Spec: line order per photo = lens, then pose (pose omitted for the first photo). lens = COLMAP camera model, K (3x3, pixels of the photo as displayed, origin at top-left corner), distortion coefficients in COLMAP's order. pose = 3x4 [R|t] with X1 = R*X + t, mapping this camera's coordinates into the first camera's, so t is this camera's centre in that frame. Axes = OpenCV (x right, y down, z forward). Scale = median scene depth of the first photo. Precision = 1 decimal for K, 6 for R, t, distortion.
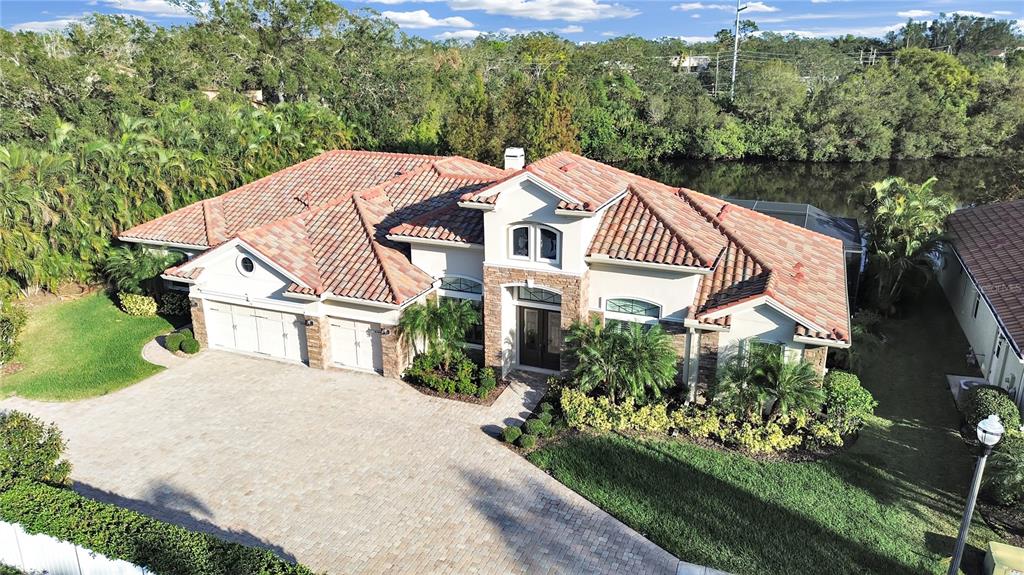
lens RADIAL K [[740.1, 0, 501.5], [0, 740.1, 292.9], [0, 0, 1]] dist [0.068146, -0.021841]
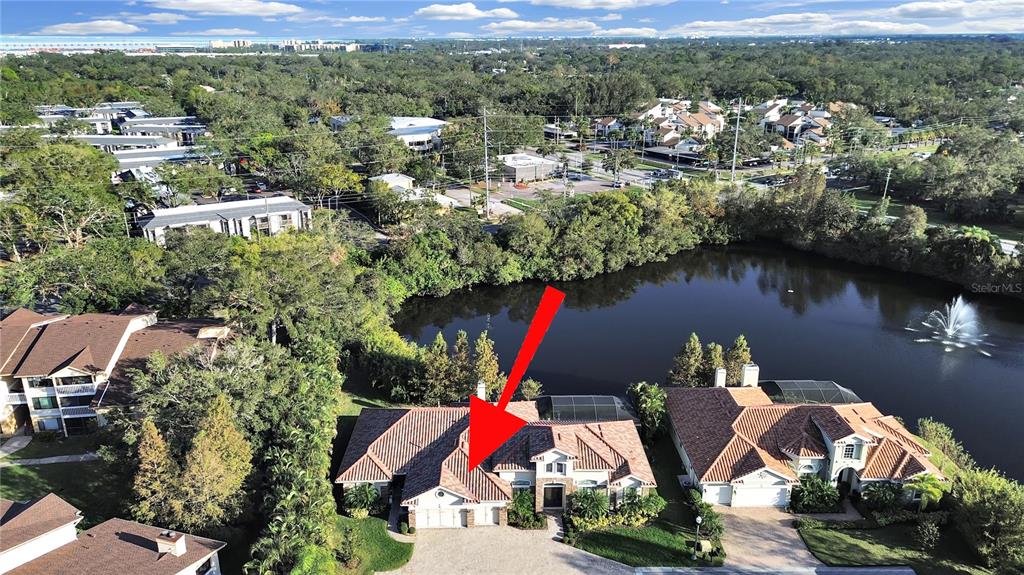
lens RADIAL K [[740.1, 0, 511.6], [0, 740.1, 290.2], [0, 0, 1]] dist [0.068146, -0.021841]
pose [[0.915123, -0.134617, 0.380037, -1.068843], [0.130673, 0.990761, 0.036289, -0.845994], [-0.381411, 0.016452, 0.924259, -1.541057]]
